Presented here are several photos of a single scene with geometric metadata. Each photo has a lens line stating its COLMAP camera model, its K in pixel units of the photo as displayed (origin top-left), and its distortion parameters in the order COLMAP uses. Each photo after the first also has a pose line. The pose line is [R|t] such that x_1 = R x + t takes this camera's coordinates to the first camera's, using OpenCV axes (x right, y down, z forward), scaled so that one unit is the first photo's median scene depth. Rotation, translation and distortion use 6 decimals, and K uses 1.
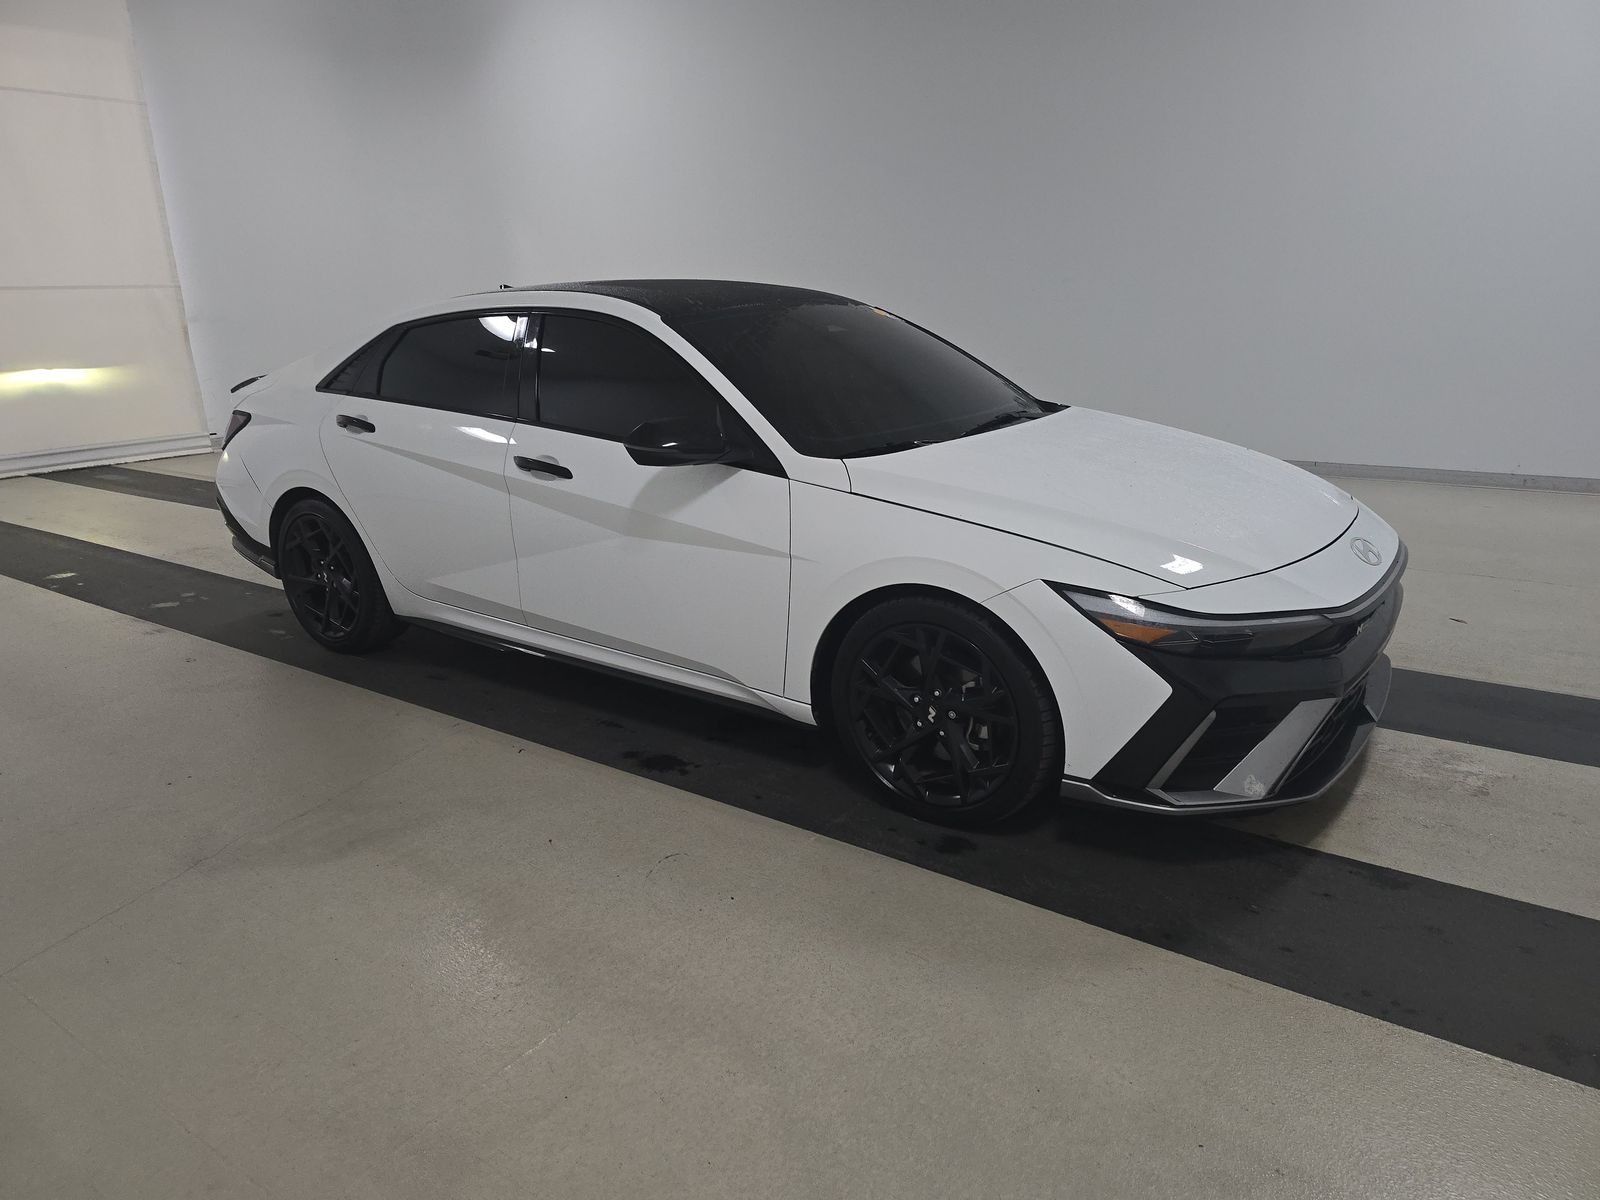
lens RADIAL K [[1073.9, 0, 799.8], [0, 1073.9, 598.6], [0, 0, 1]] dist [0.006371, -0.007090]
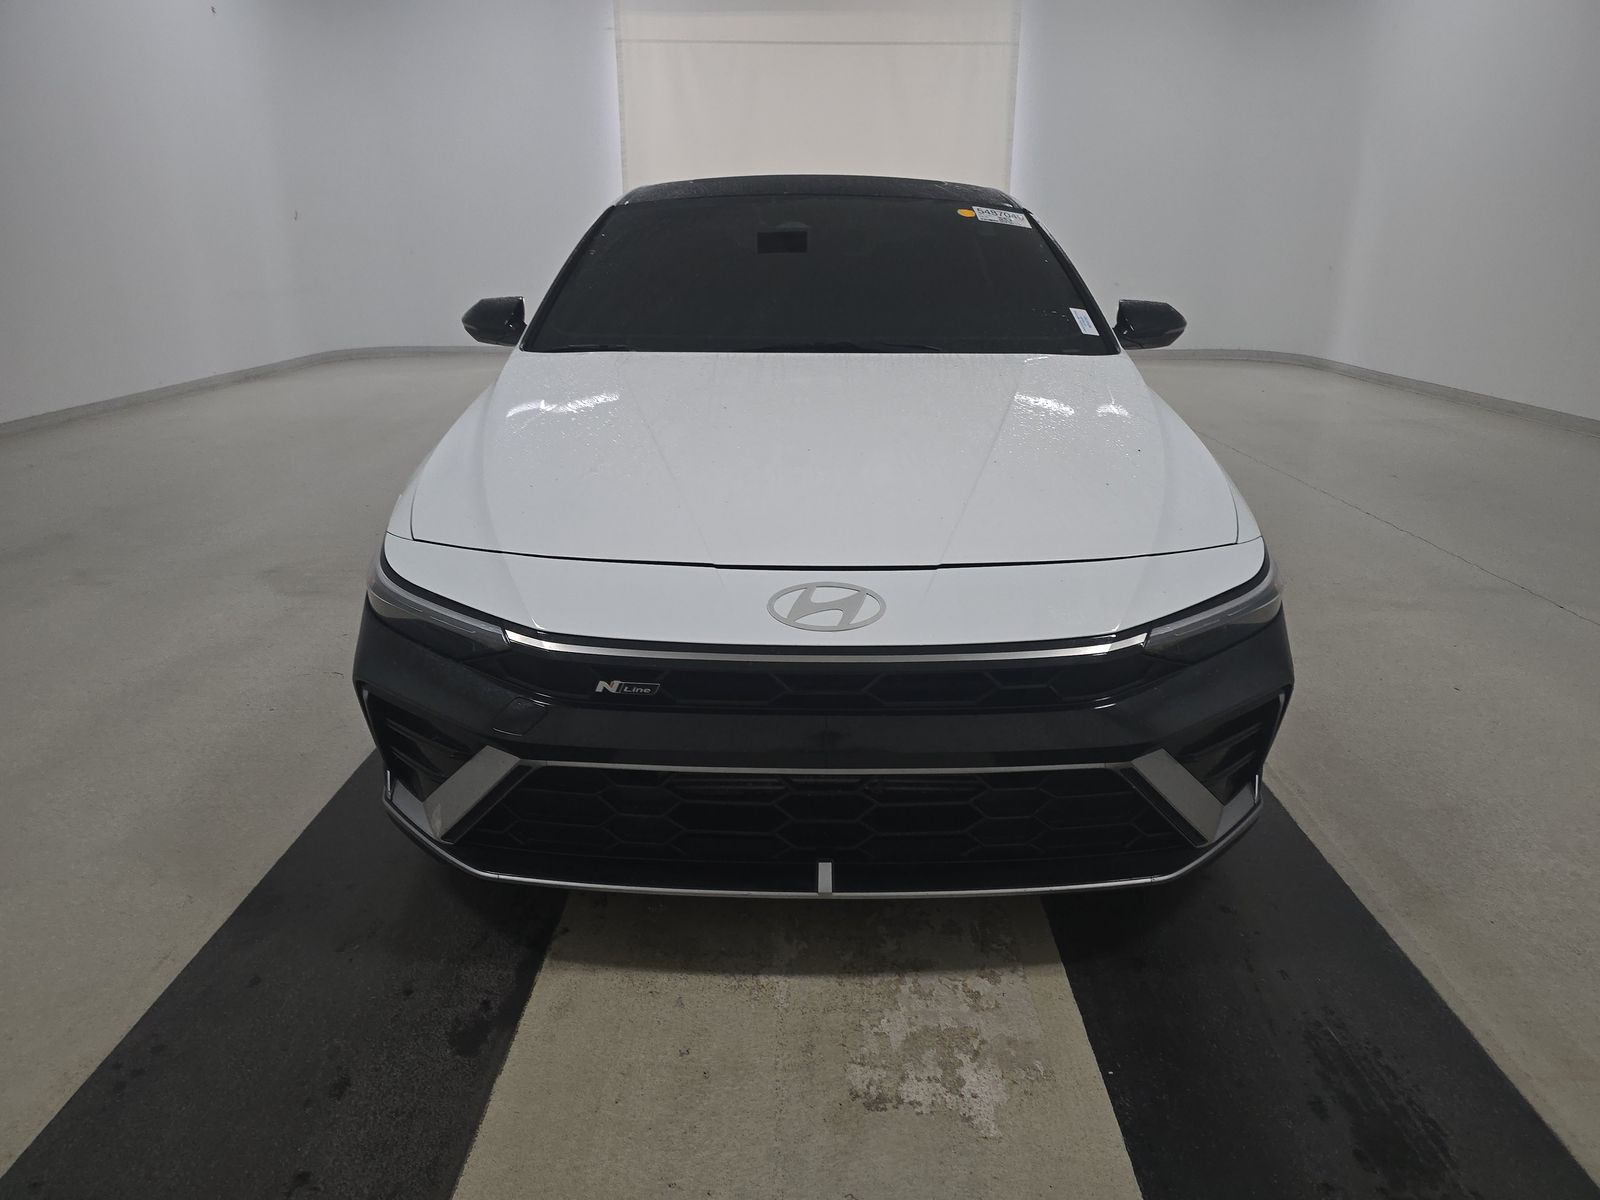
lens RADIAL K [[1073.9, 0, 798.5], [0, 1073.9, 610.3], [0, 0, 1]] dist [0.006371, -0.007090]
pose [[0.576473, 0.284014, -0.766169, 0.904606], [-0.238308, 0.955324, 0.174827, -0.130037], [0.781593, 0.081801, 0.618402, 0.589963]]
